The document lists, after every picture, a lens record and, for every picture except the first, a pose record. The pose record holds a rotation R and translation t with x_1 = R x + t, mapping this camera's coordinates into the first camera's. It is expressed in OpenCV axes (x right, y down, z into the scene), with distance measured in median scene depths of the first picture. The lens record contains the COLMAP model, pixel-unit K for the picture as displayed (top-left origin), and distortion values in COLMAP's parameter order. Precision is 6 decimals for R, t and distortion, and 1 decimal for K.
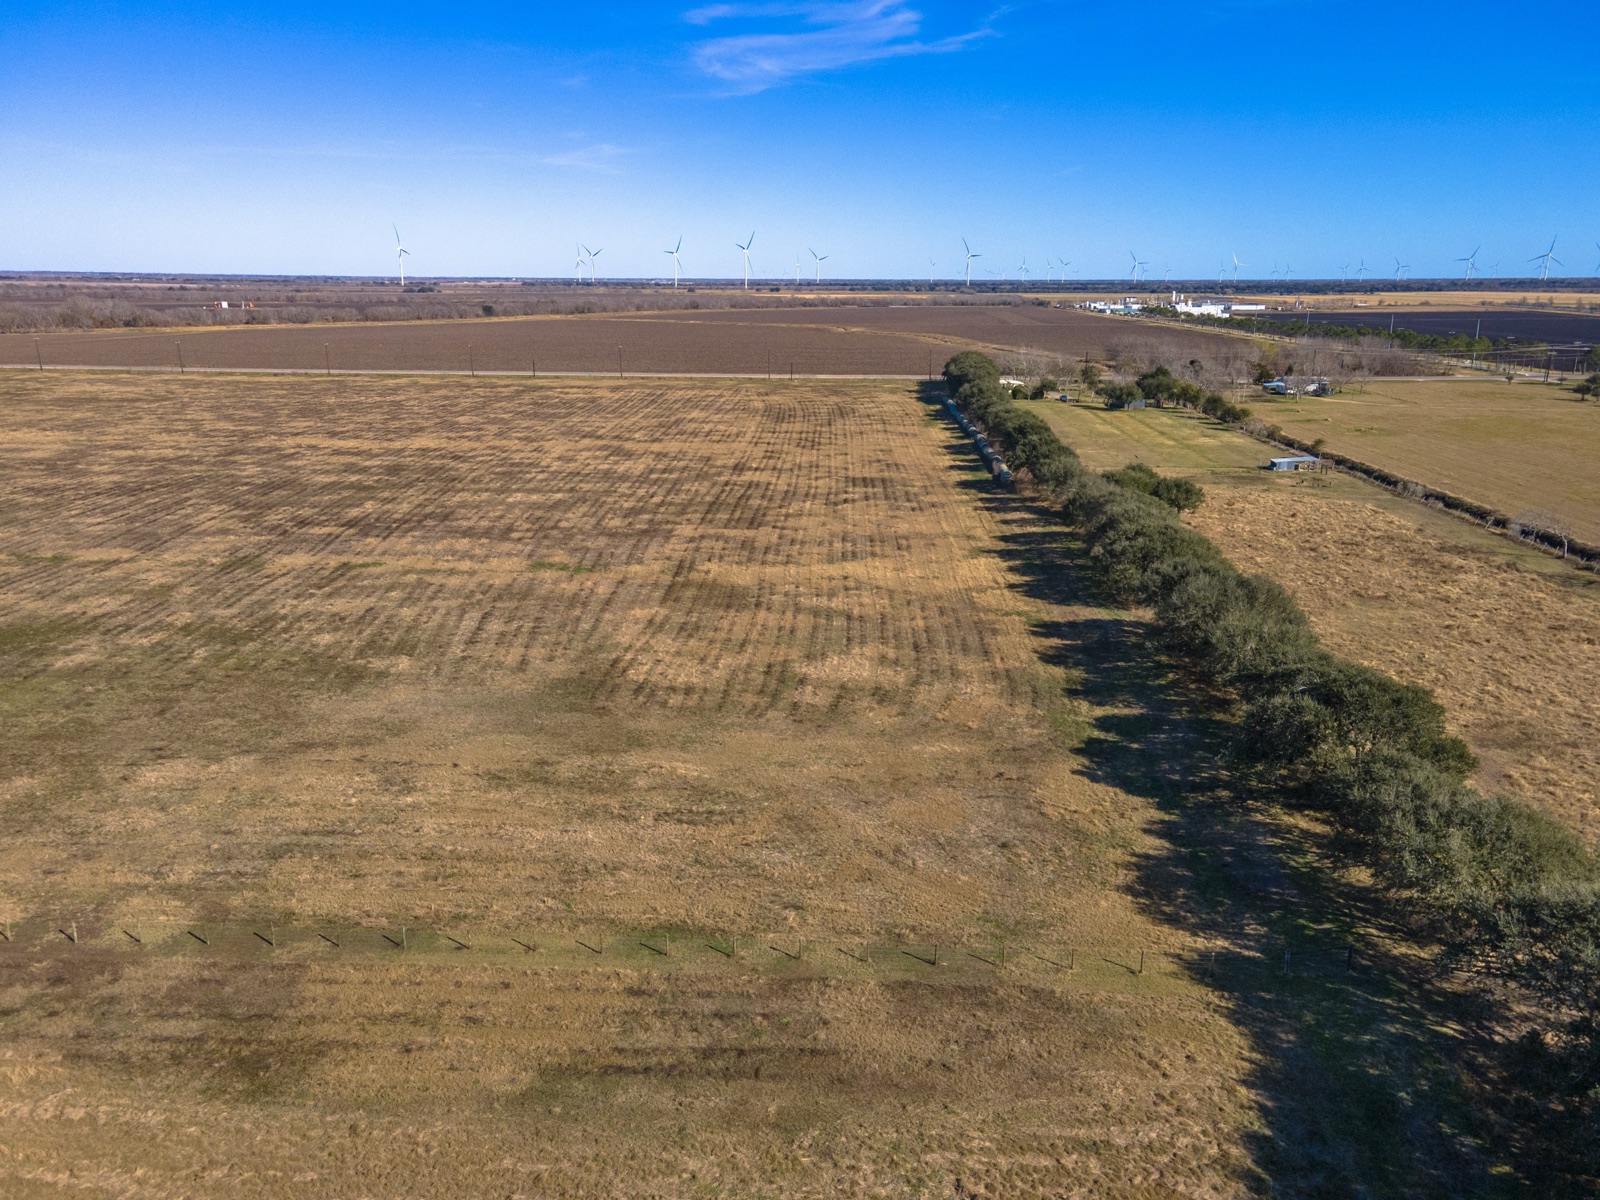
lens RADIAL K [[1157.8, 0, 801.8], [0, 1157.8, 609.4], [0, 0, 1]] dist [0.036591, 0.005359]
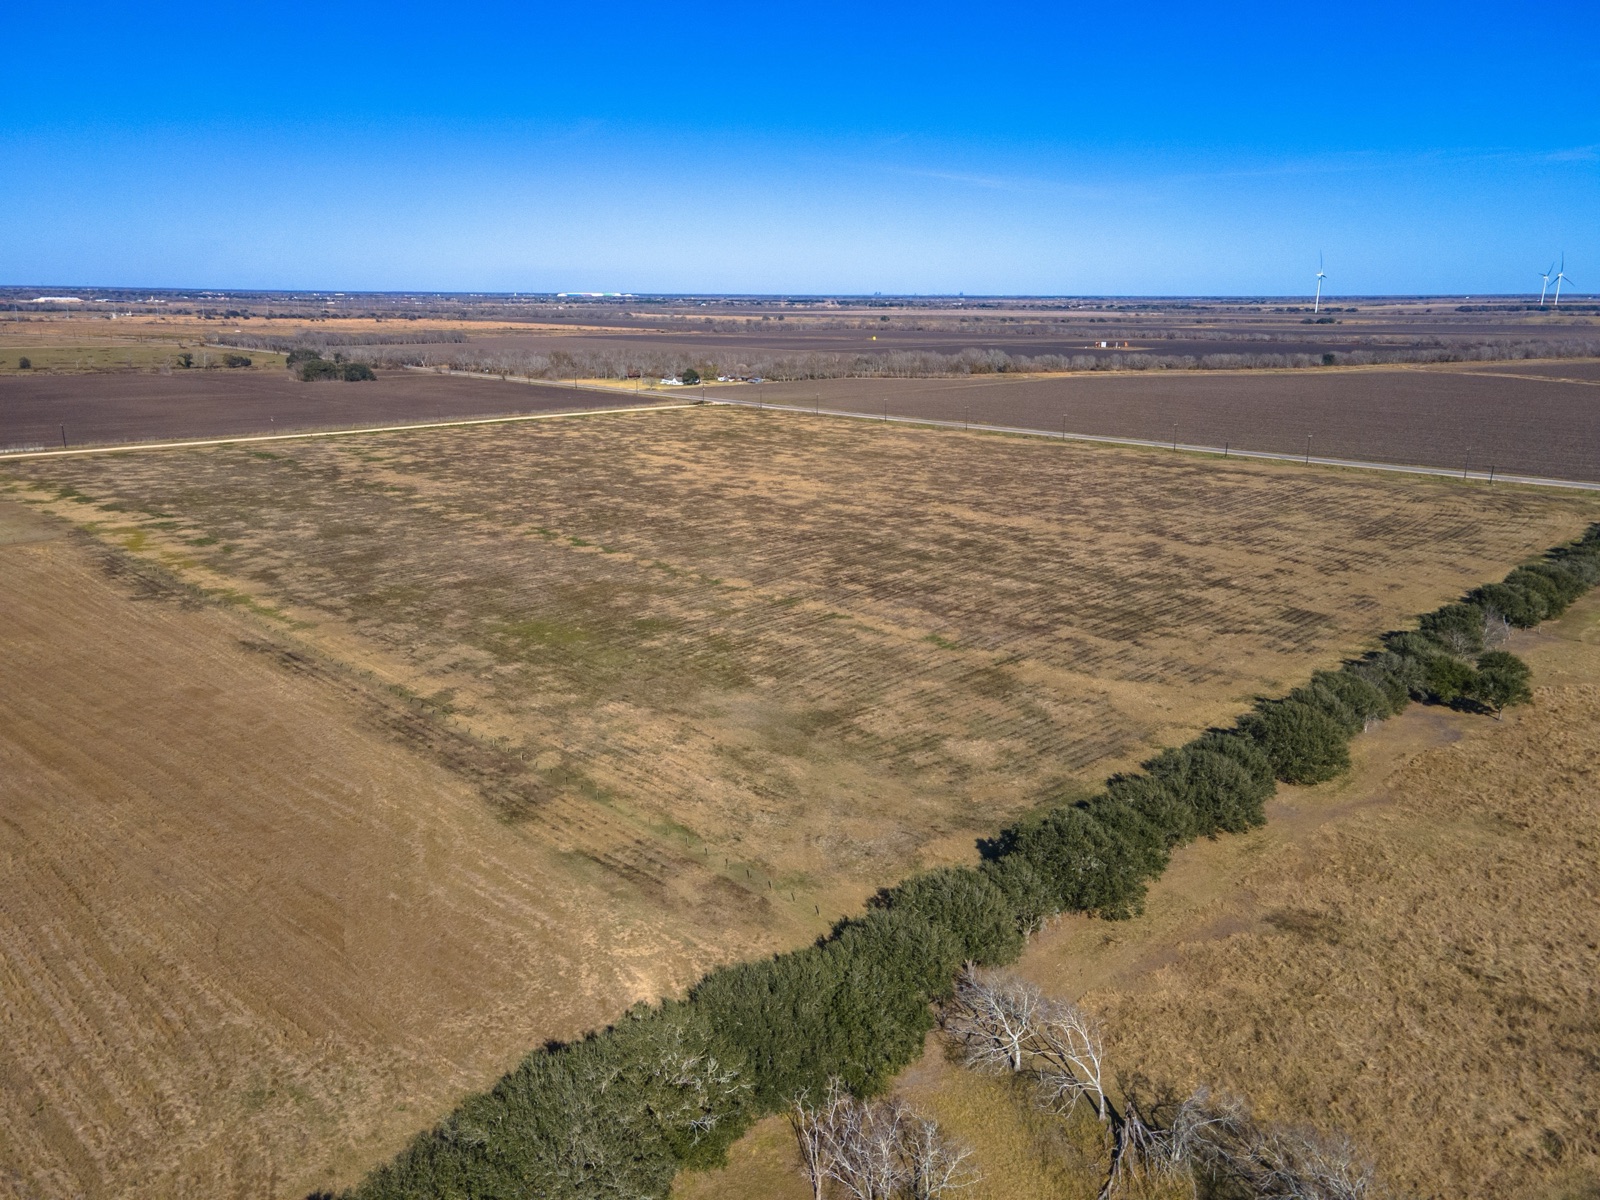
lens RADIAL K [[1157.8, 0, 801.8], [0, 1157.8, 609.4], [0, 0, 1]] dist [0.036591, 0.005359]
pose [[0.738967, 0.177974, -0.649809, 0.807085], [-0.188064, 0.980632, 0.054715, -0.165246], [0.646962, 0.081773, 0.758125, -0.304459]]
